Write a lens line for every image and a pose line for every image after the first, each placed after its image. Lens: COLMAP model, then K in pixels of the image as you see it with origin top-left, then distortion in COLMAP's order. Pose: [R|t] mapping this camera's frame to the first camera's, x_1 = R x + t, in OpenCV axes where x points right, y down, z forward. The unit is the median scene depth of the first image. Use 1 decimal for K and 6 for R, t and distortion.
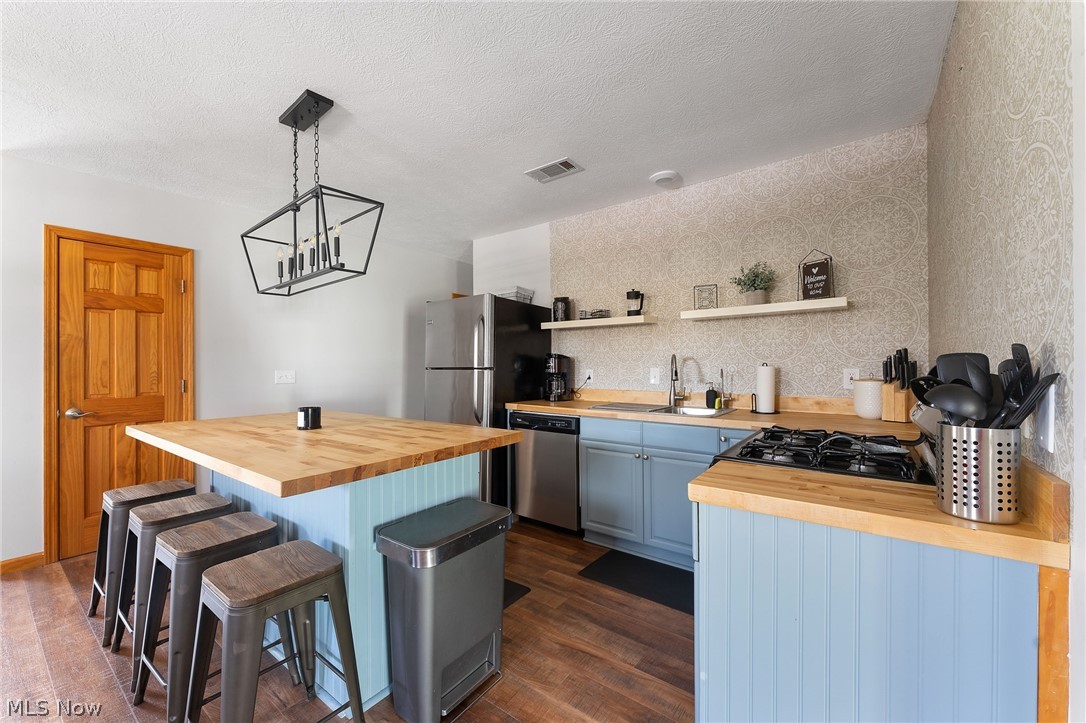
lens RADIAL K [[434.0, 0, 548.1], [0, 434.0, 359.6], [0, 0, 1]] dist [0.003315, -0.000829]
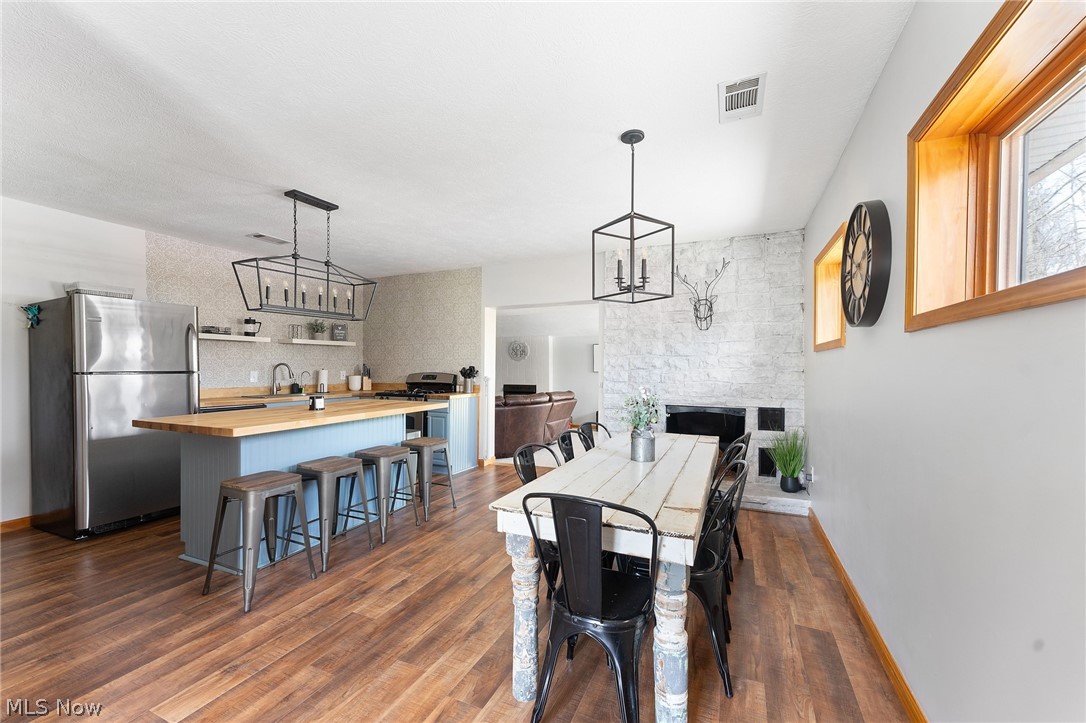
lens RADIAL K [[434.0, 0, 541.7], [0, 434.0, 368.8], [0, 0, 1]] dist [0.003315, -0.000829]
pose [[-0.222271, 0.004162, 0.974976, -1.464672], [-0.017149, 0.999820, -0.008178, 0.005057], [-0.974834, -0.018537, -0.222159, 0.364703]]
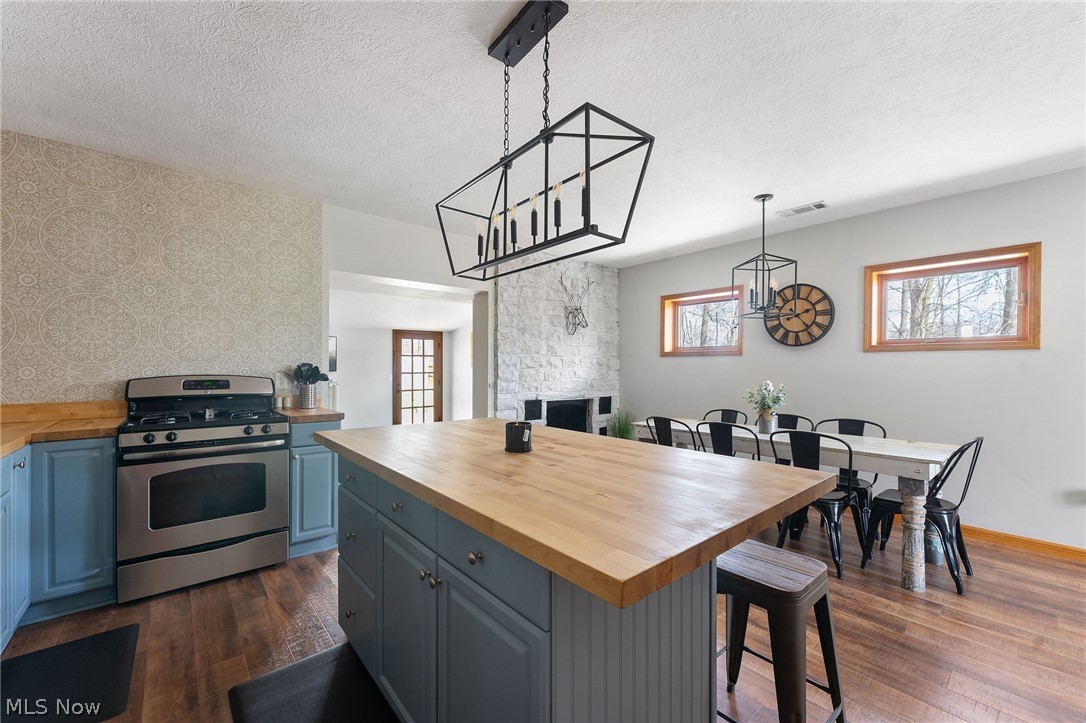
lens RADIAL K [[434.0, 0, 543.3], [0, 434.0, 366.6], [0, 0, 1]] dist [0.003315, -0.000829]
pose [[-0.976682, 0.002637, 0.214677, -0.496375], [-0.001676, 0.999800, -0.019910, 0.013158], [-0.214686, -0.019805, -0.976482, 1.143825]]
